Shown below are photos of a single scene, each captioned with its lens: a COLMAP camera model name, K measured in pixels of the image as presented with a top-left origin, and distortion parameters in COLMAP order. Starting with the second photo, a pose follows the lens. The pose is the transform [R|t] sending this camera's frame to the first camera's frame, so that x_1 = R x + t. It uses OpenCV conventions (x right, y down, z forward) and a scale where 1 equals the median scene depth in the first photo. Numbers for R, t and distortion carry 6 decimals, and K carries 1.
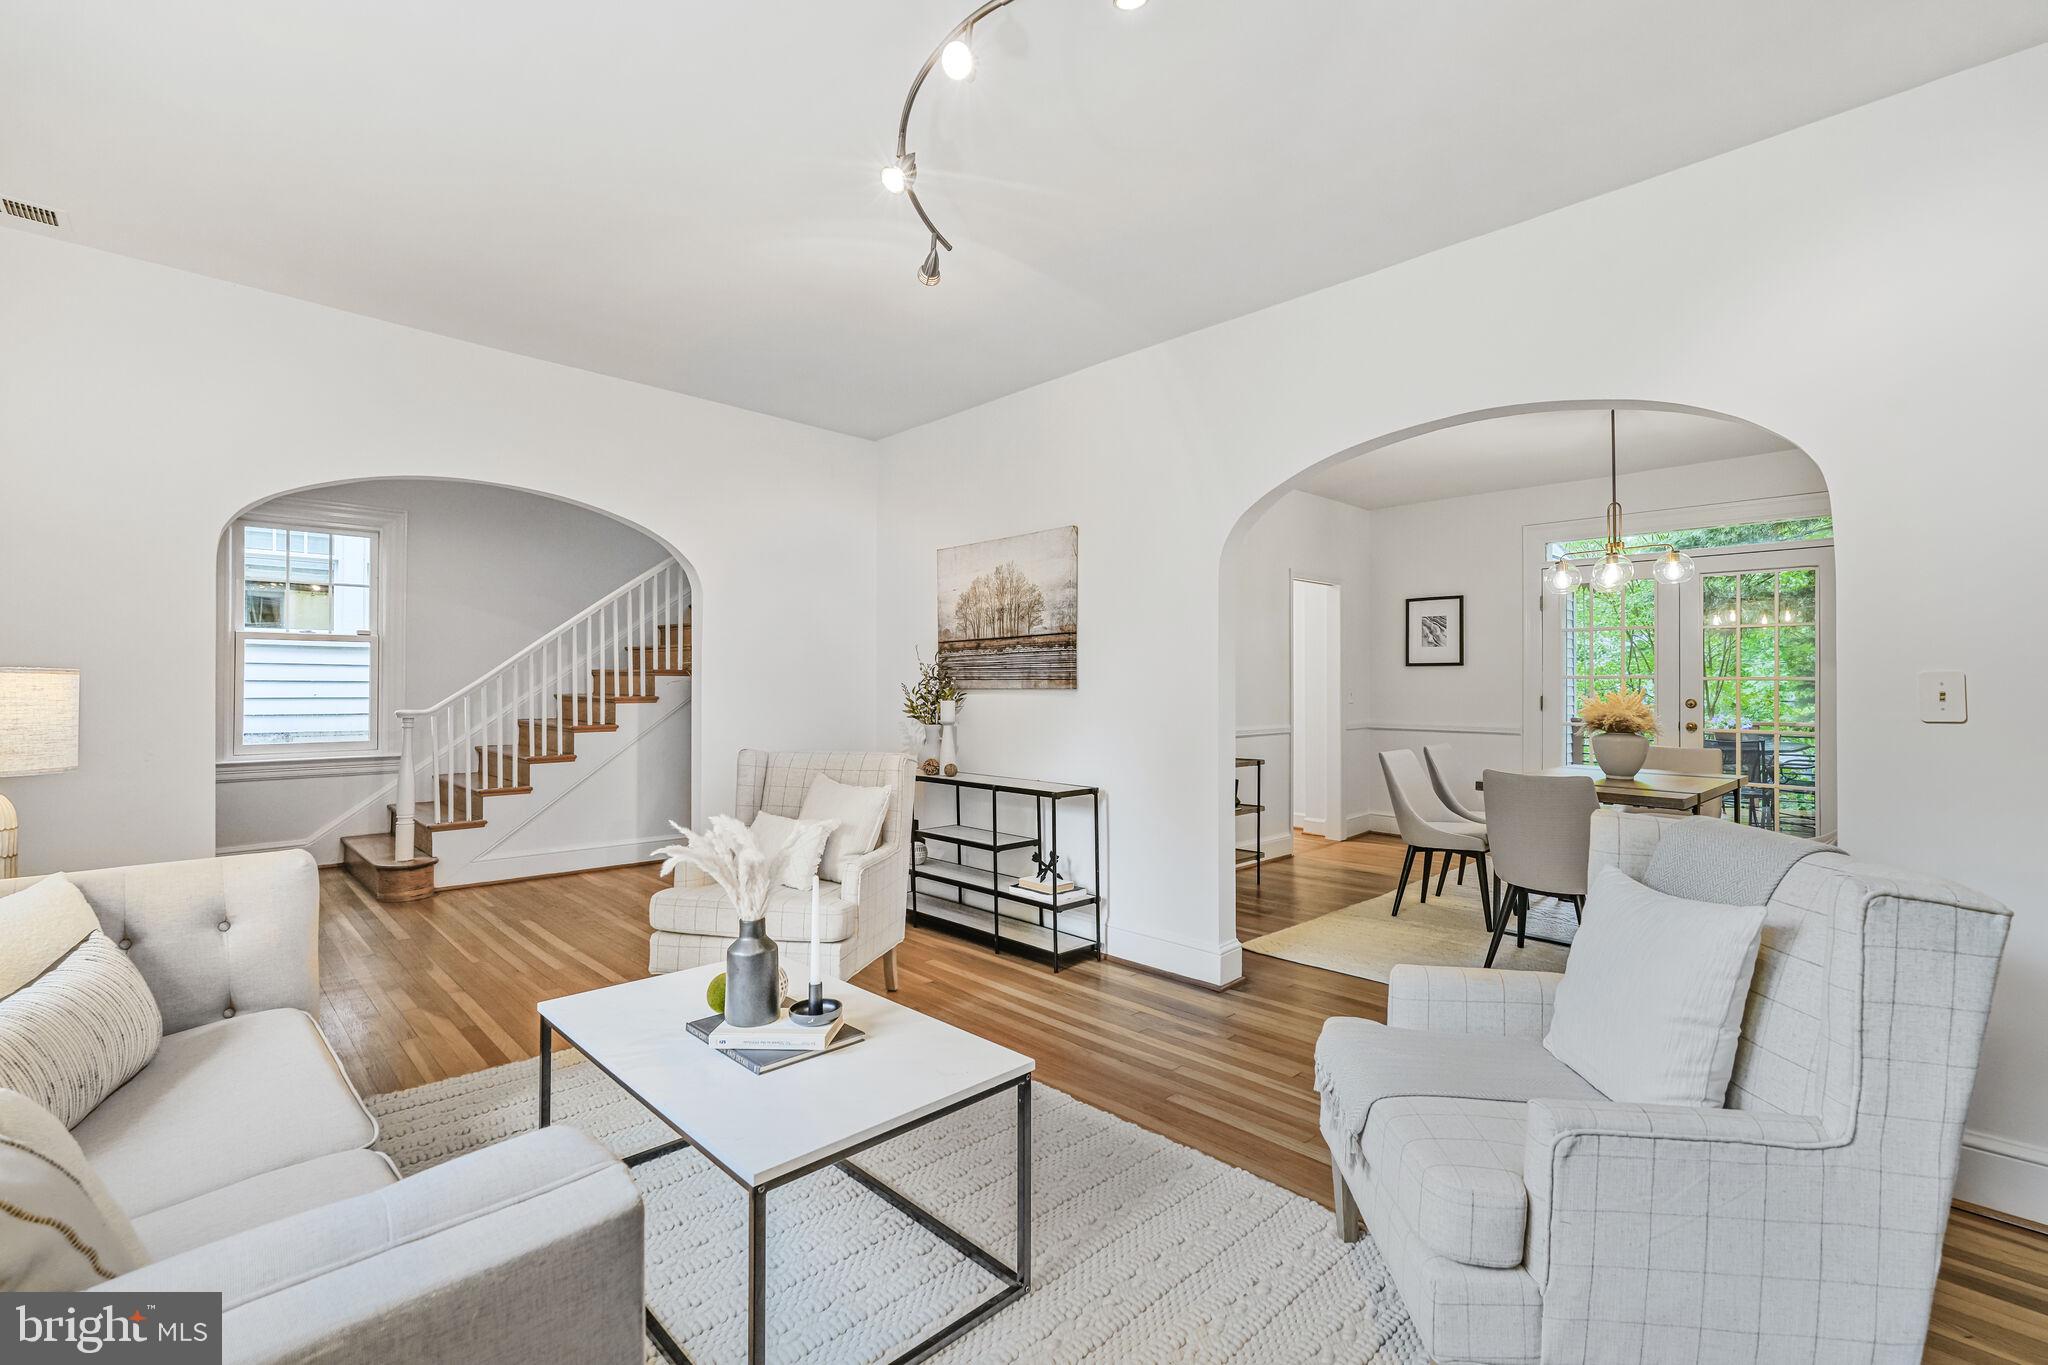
lens RADIAL K [[901.4, 0, 1043.2], [0, 901.4, 686.3], [0, 0, 1]] dist [0.001311, -0.000159]
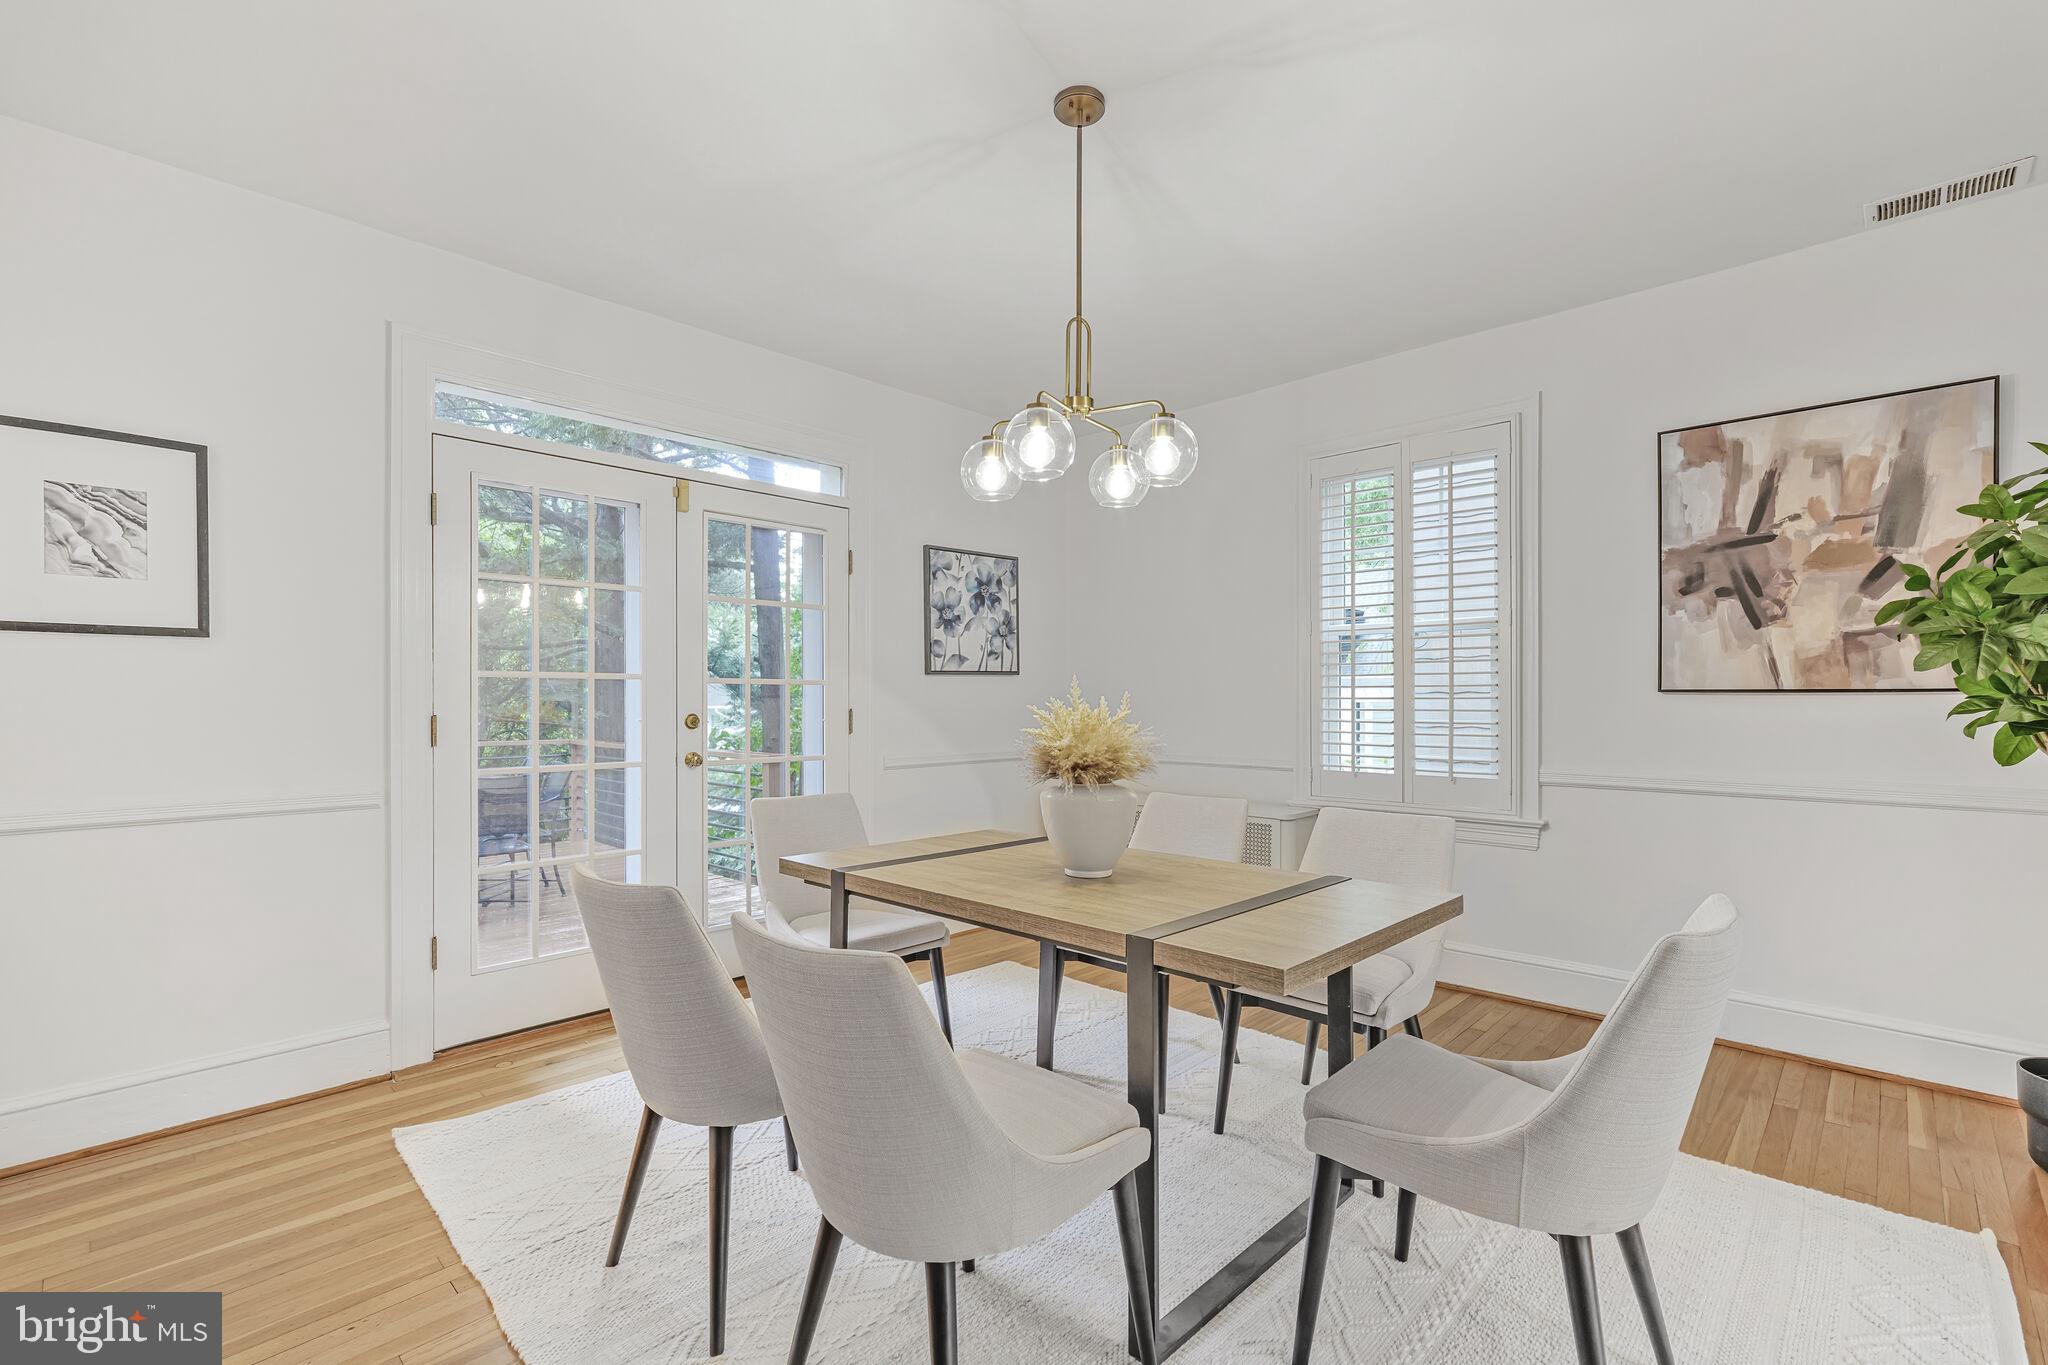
lens RADIAL K [[901.4, 0, 1014.6], [0, 901.4, 700.8], [0, 0, 1]] dist [0.001311, -0.000159]
pose [[-0.012422, -0.005910, 0.999905, 0.093343], [0.002600, 0.999979, 0.005942, 0.002141], [-0.999919, 0.002674, -0.012406, 0.701100]]
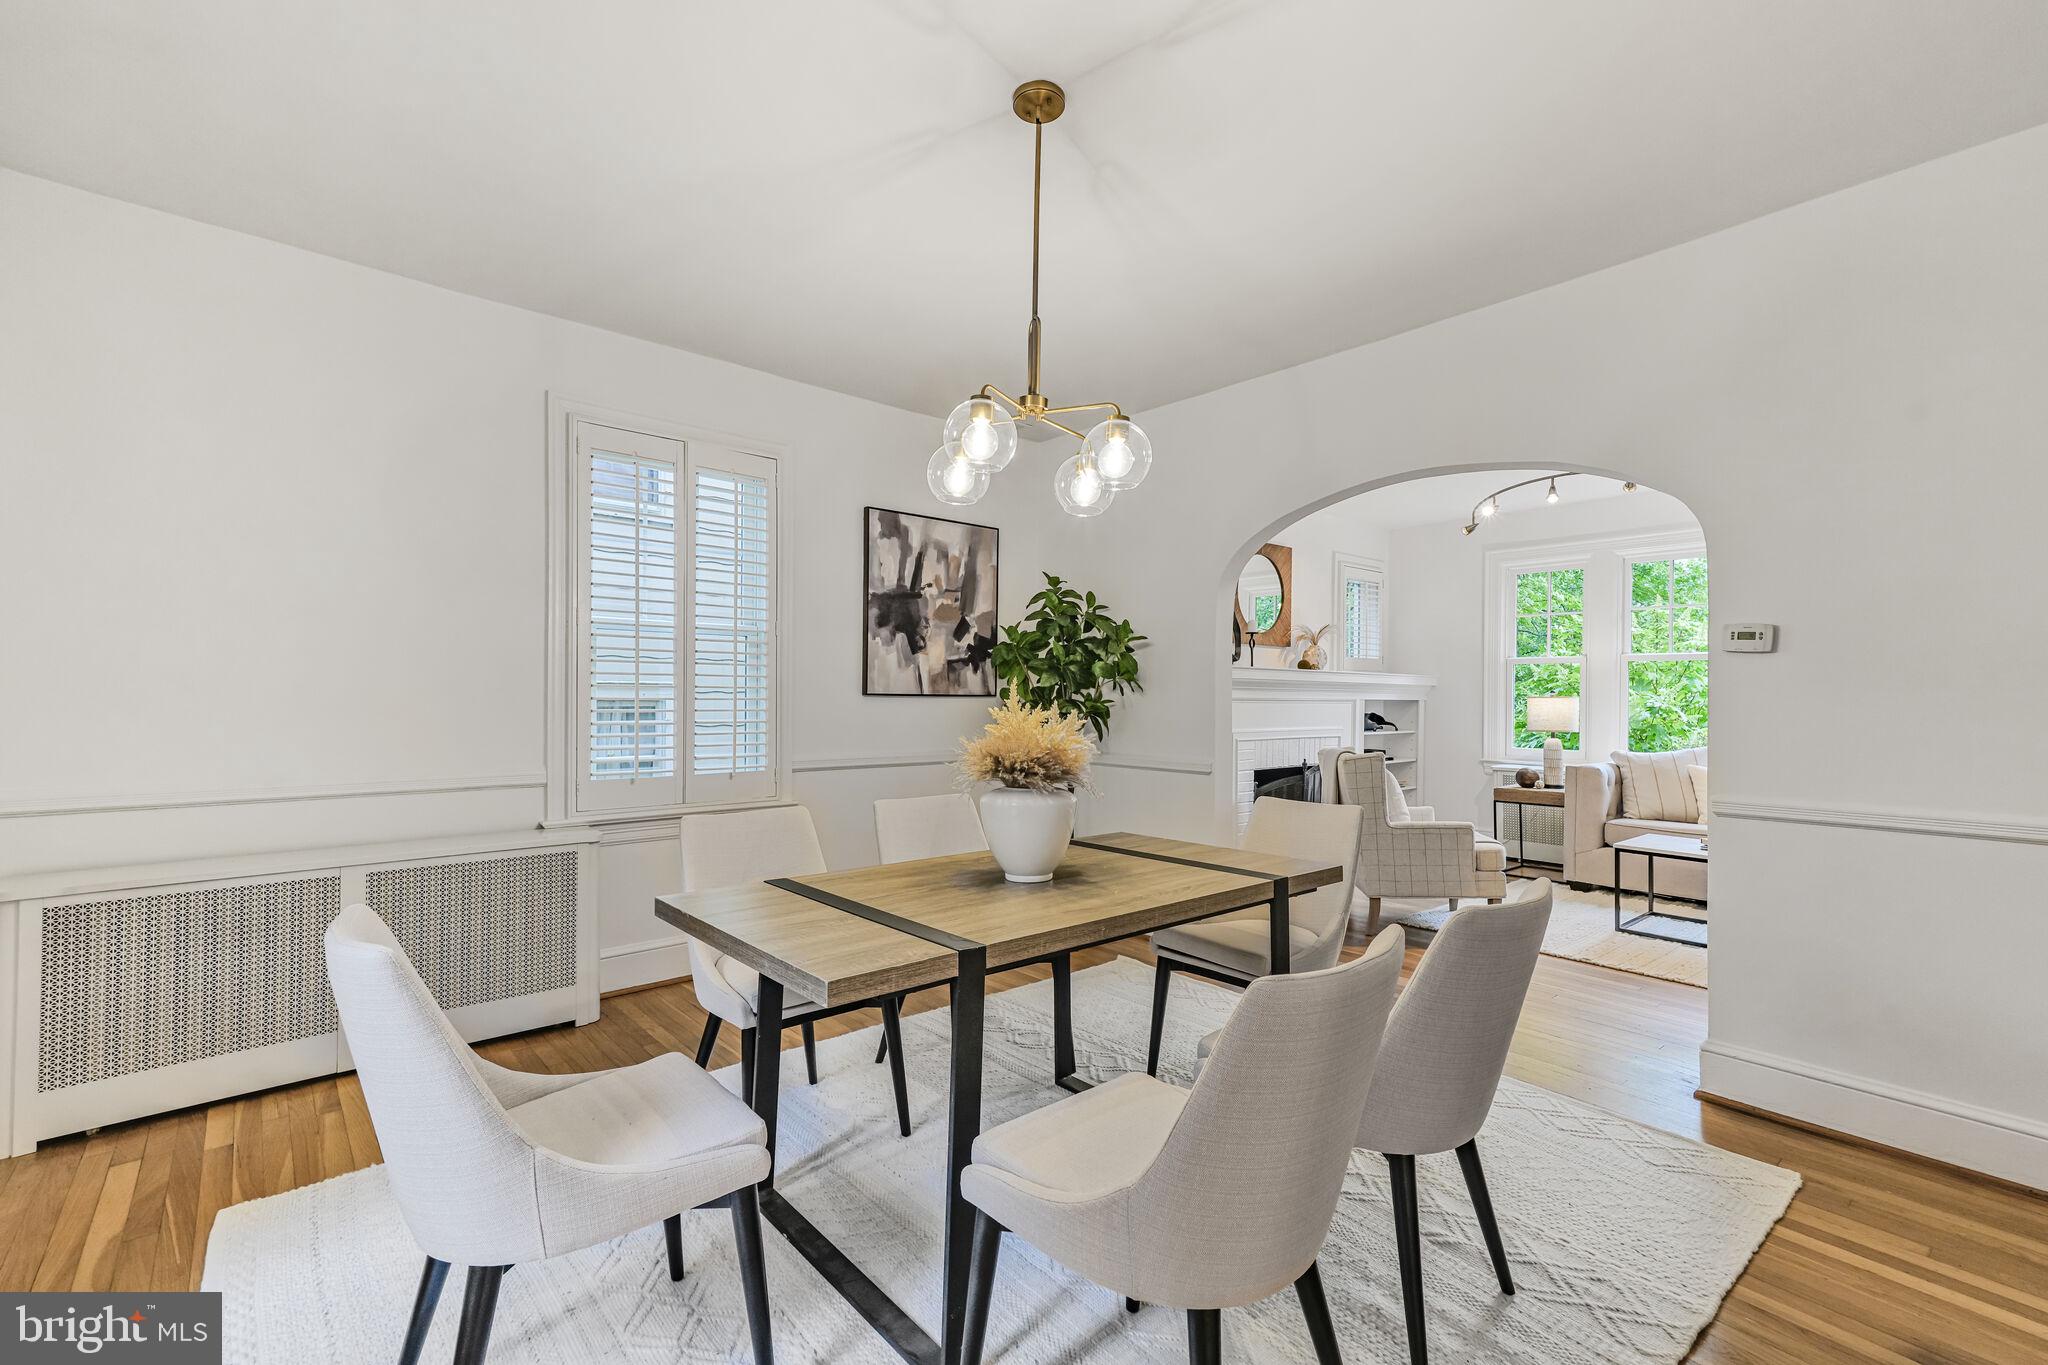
lens RADIAL K [[901.4, 0, 1035.1], [0, 901.4, 679.6], [0, 0, 1]] dist [0.001311, -0.000159]
pose [[-0.998402, -0.005516, 0.056239, 0.410084], [-0.006713, 0.999755, -0.021105, 0.002624], [-0.056109, -0.021448, -0.998194, 0.999232]]
